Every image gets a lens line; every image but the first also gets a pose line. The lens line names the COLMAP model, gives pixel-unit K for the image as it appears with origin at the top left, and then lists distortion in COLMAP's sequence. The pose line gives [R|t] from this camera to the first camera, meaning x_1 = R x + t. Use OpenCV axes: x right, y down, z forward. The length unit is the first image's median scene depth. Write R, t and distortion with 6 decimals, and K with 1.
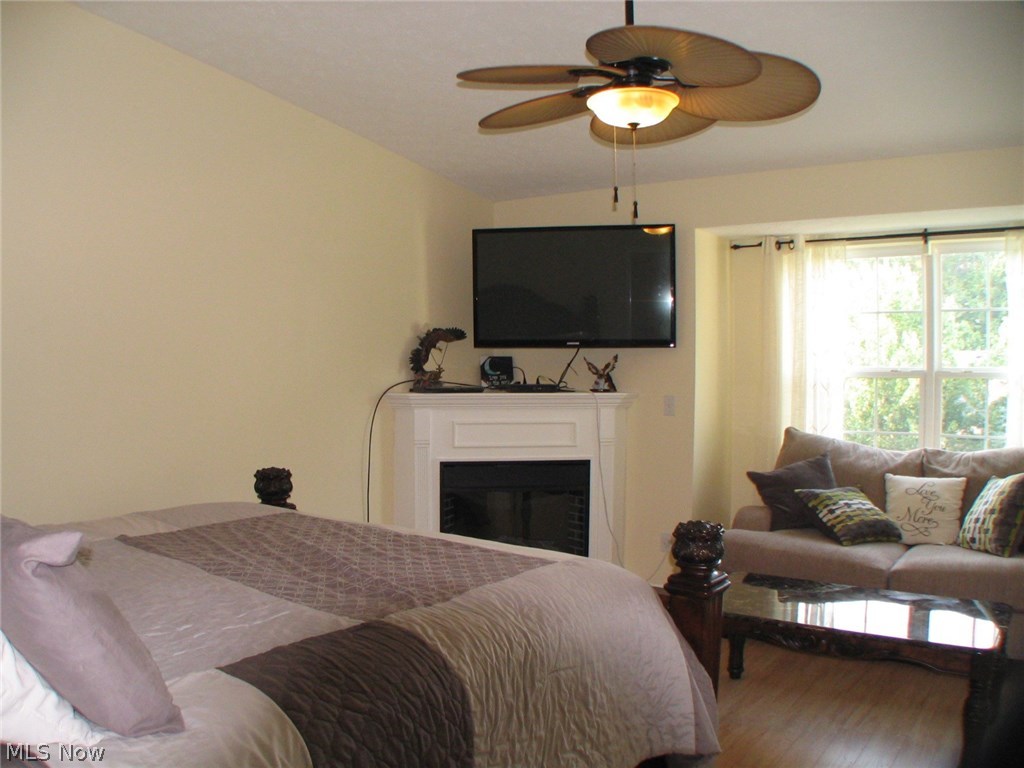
lens RADIAL K [[881.2, 0, 512.0], [0, 881.2, 384.0], [0, 0, 1]] dist [-0.243676, 0.109666]
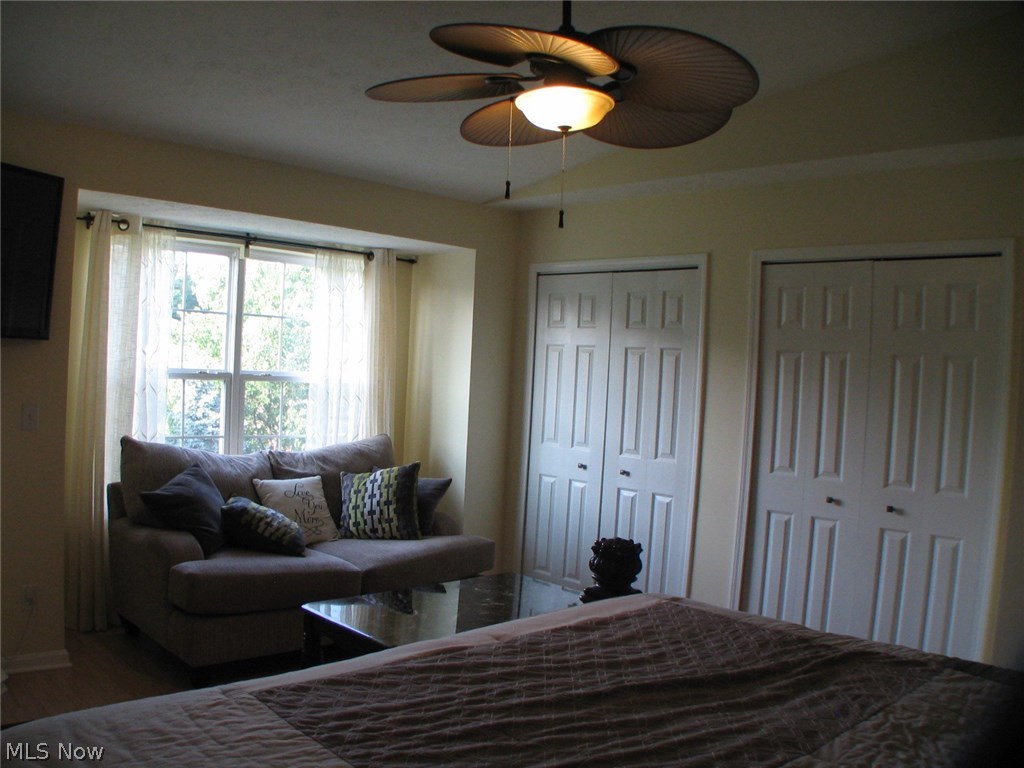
lens RADIAL K [[881.2, 0, 512.0], [0, 881.2, 384.0], [0, 0, 1]] dist [-0.243676, 0.109666]
pose [[0.192399, 0.006356, 0.981296, -0.520032], [-0.016984, 0.999851, -0.003146, -0.007194], [-0.981170, -0.016061, 0.192478, 0.548280]]
